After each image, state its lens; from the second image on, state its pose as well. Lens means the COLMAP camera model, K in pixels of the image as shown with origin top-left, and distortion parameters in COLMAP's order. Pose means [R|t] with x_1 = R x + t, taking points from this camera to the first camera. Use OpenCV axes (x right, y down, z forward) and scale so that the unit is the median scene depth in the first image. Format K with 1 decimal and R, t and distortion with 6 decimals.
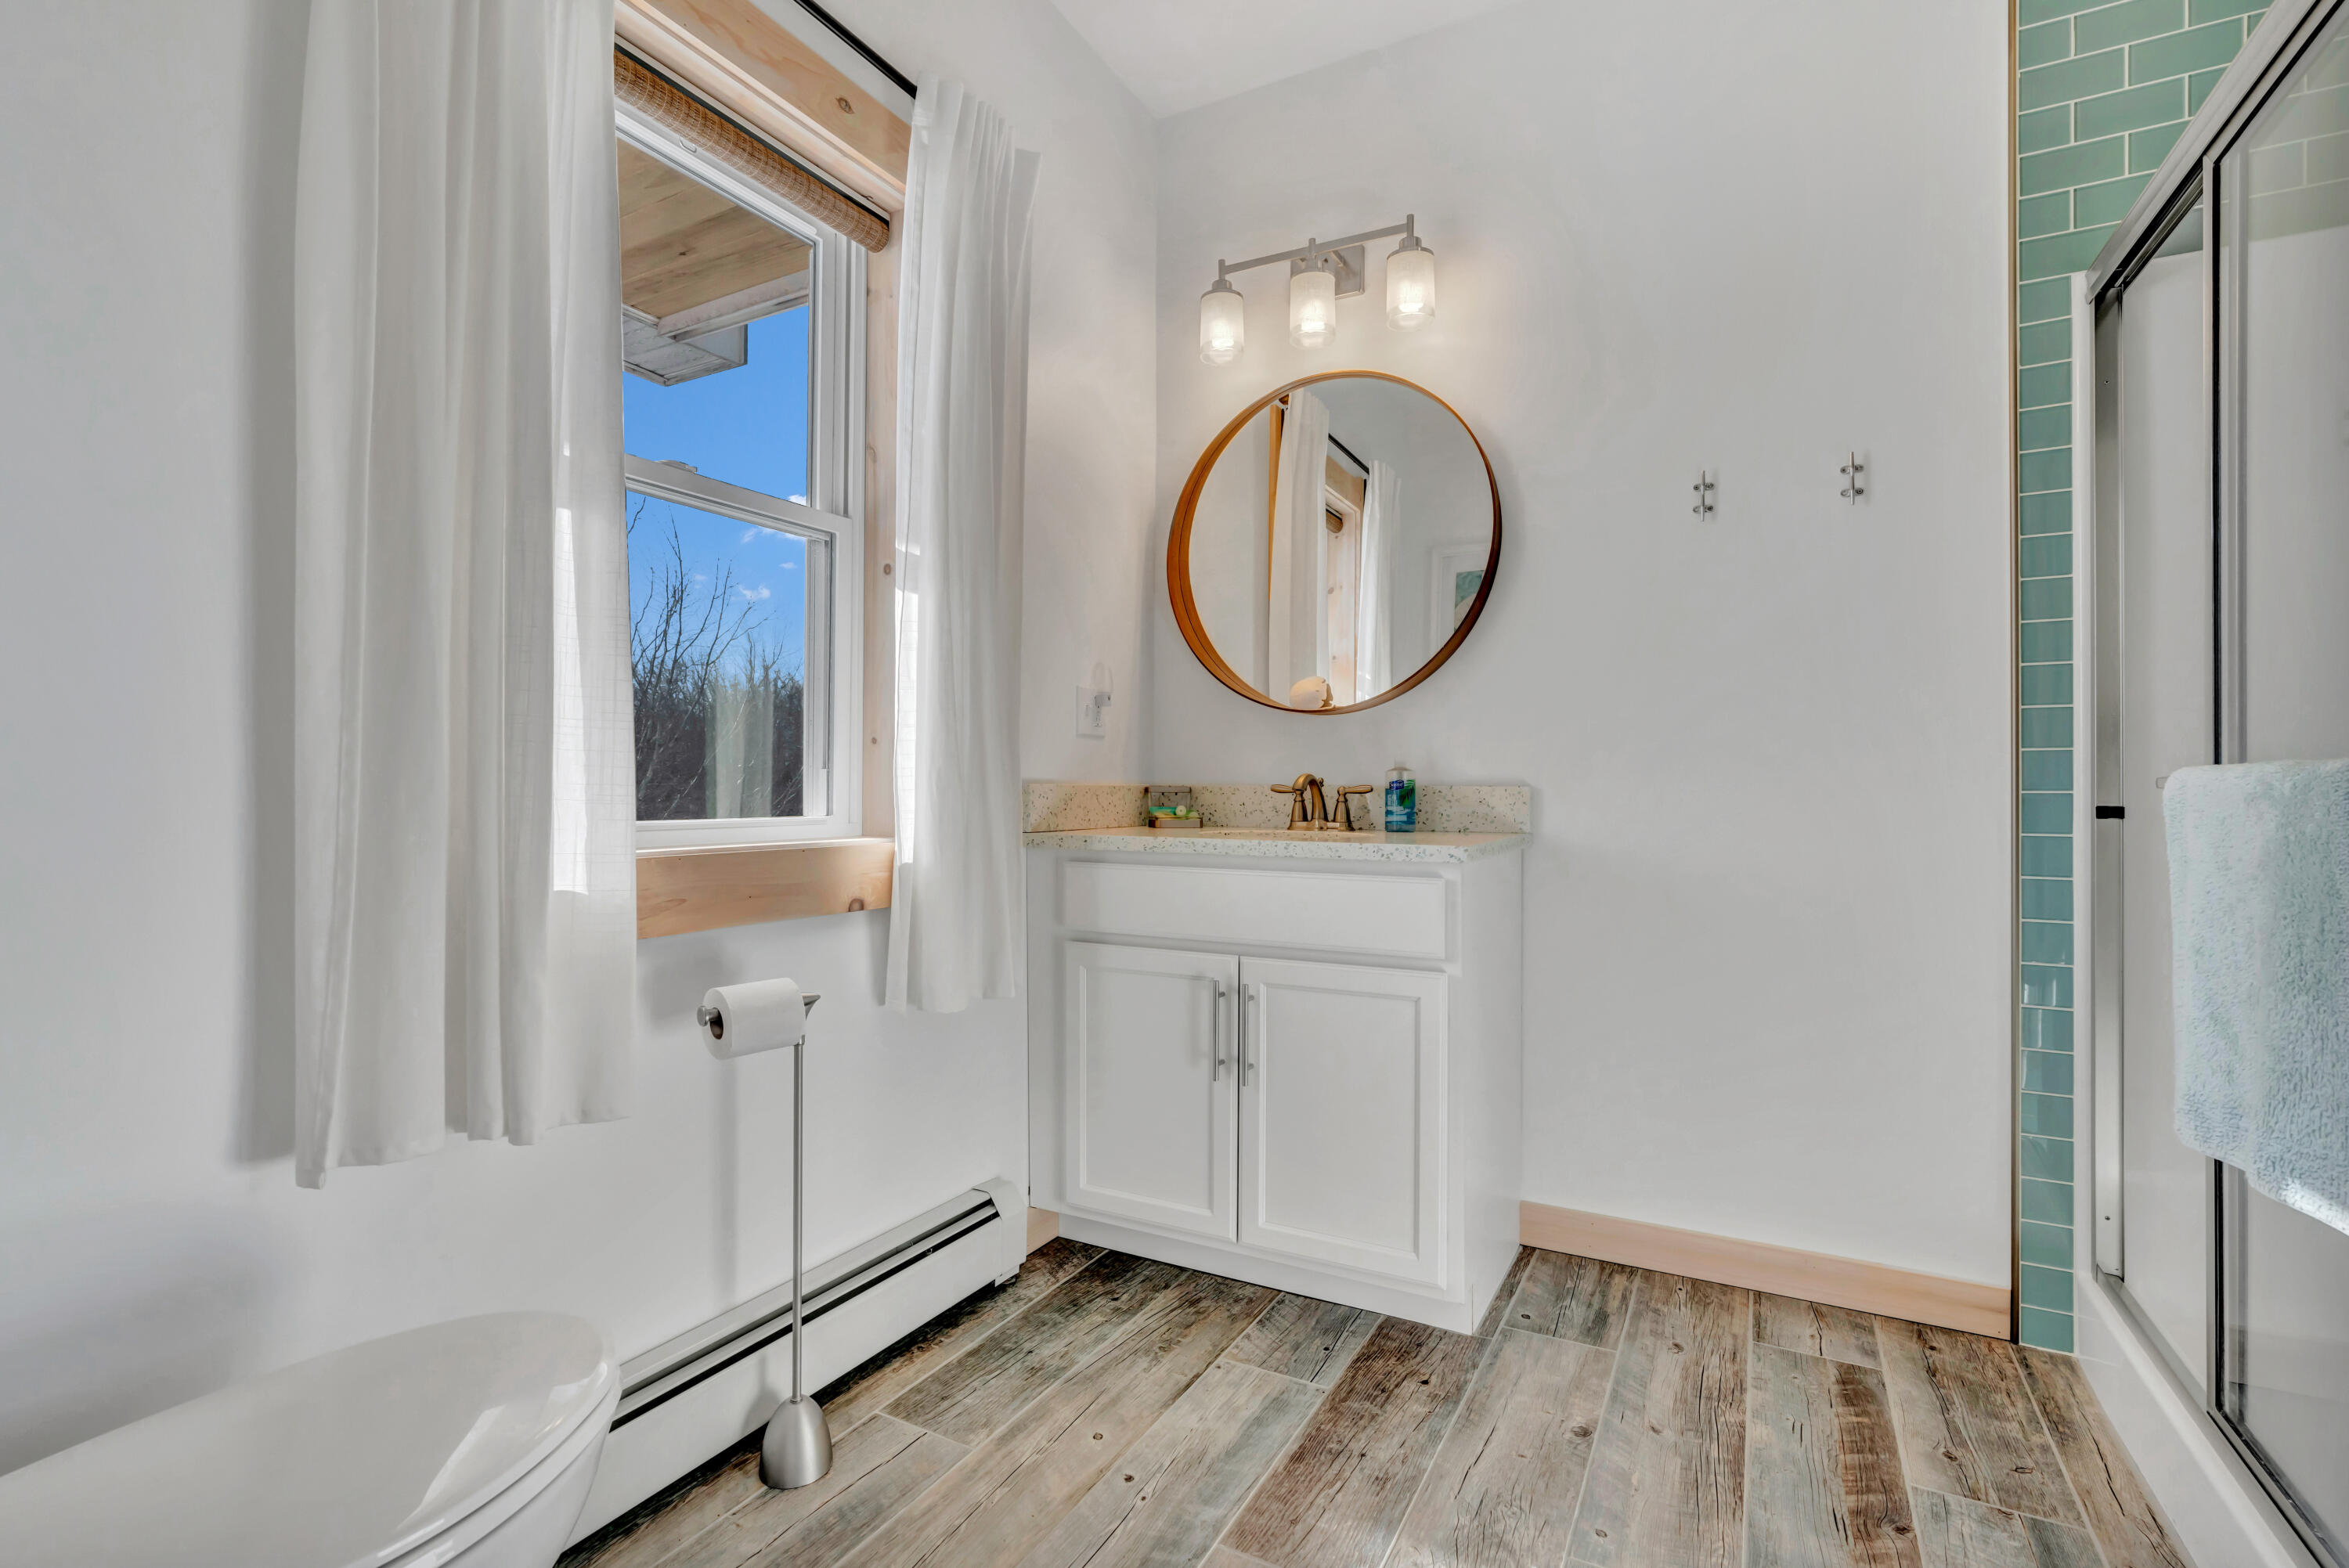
lens RADIAL K [[1063.8, 0, 1191.8], [0, 1063.8, 785.5], [0, 0, 1]] dist [-0.017437, 0.009573]
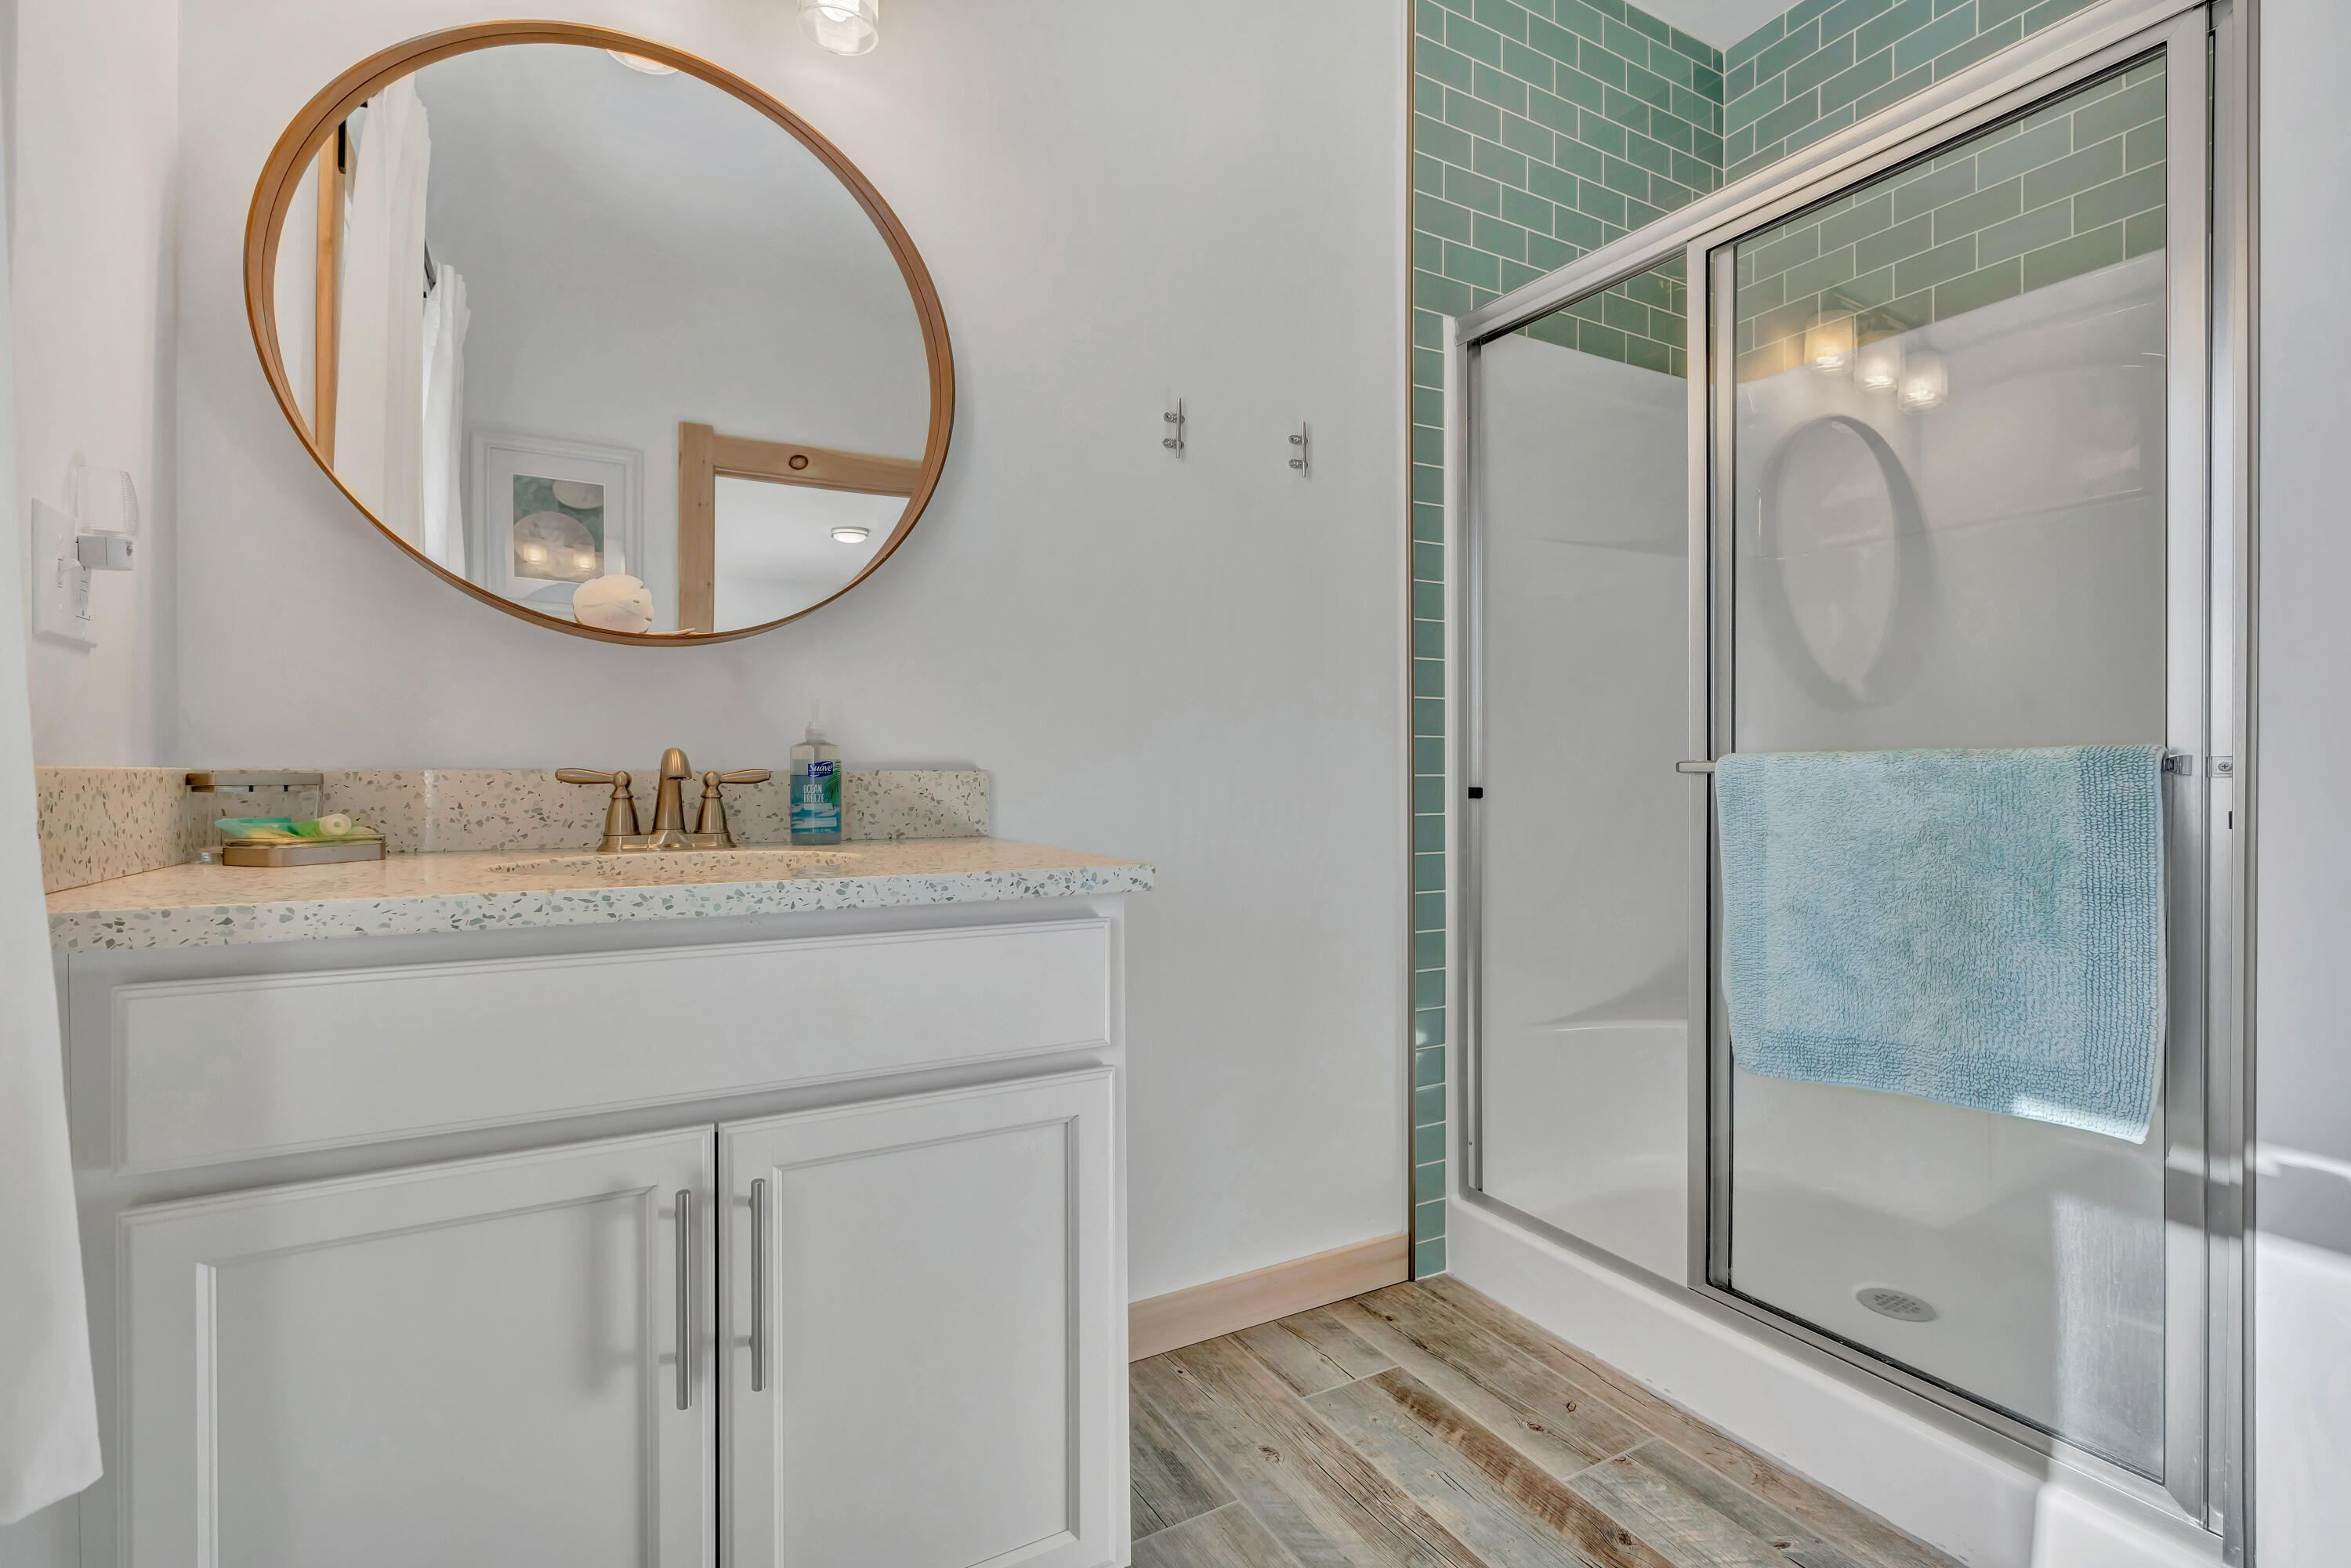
lens RADIAL K [[1064.8, 0, 1192.8], [0, 1064.8, 785.5], [0, 0, 1]] dist [-0.017437, 0.009573]
pose [[0.542075, -0.013459, 0.840222, -0.243275], [-0.000050, 0.999871, 0.016048, -0.000711], [-0.840330, -0.008741, 0.542005, 0.570189]]
